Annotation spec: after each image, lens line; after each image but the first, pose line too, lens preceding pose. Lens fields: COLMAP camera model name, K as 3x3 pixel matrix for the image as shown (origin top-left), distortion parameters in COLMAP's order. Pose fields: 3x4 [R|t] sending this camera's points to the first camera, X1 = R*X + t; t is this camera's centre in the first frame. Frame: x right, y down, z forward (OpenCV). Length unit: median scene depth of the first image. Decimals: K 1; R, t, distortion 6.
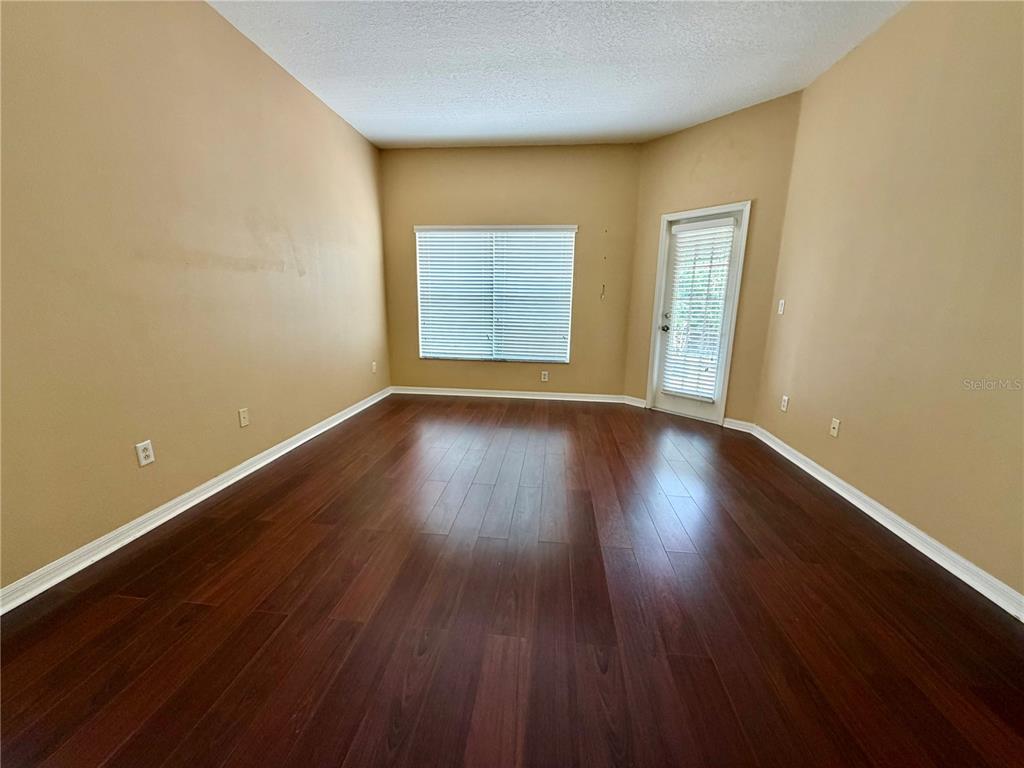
lens RADIAL K [[409.2, 0, 511.0], [0, 409.2, 379.8], [0, 0, 1]] dist [0.001376, -0.000574]
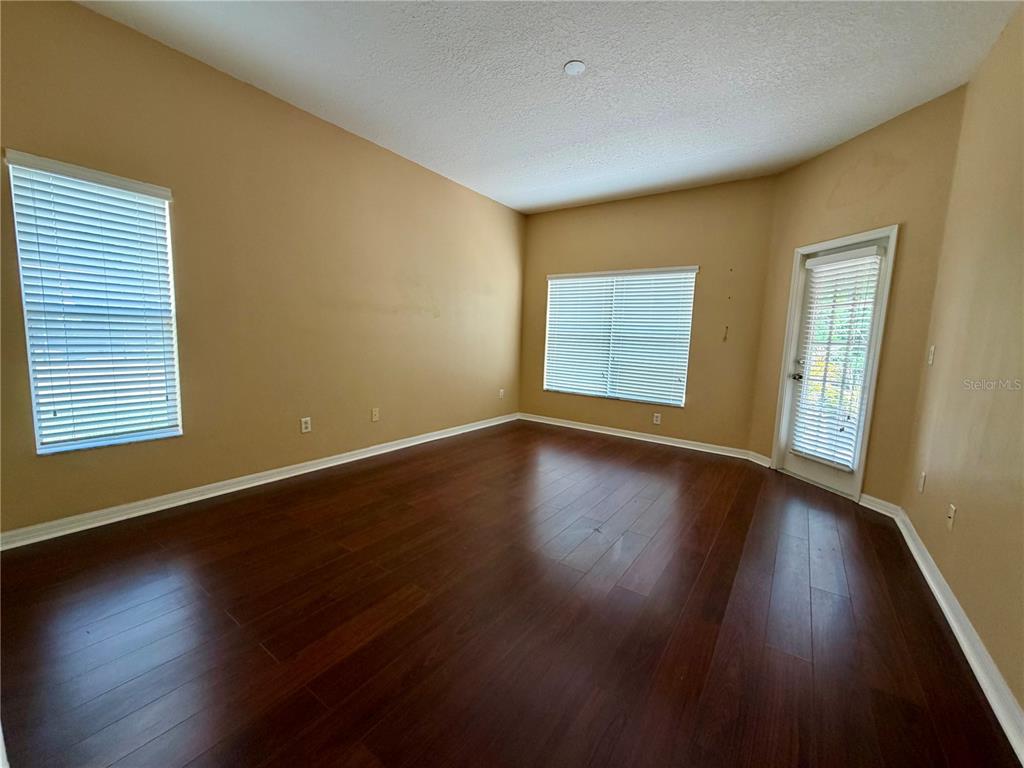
lens RADIAL K [[409.2, 0, 510.5], [0, 409.2, 380.6], [0, 0, 1]] dist [0.001376, -0.000574]
pose [[0.874710, 0.069354, -0.479658, 0.262847], [-0.115961, 0.990910, -0.068191, 0.009670], [0.470569, 0.115269, 0.874802, -0.024822]]
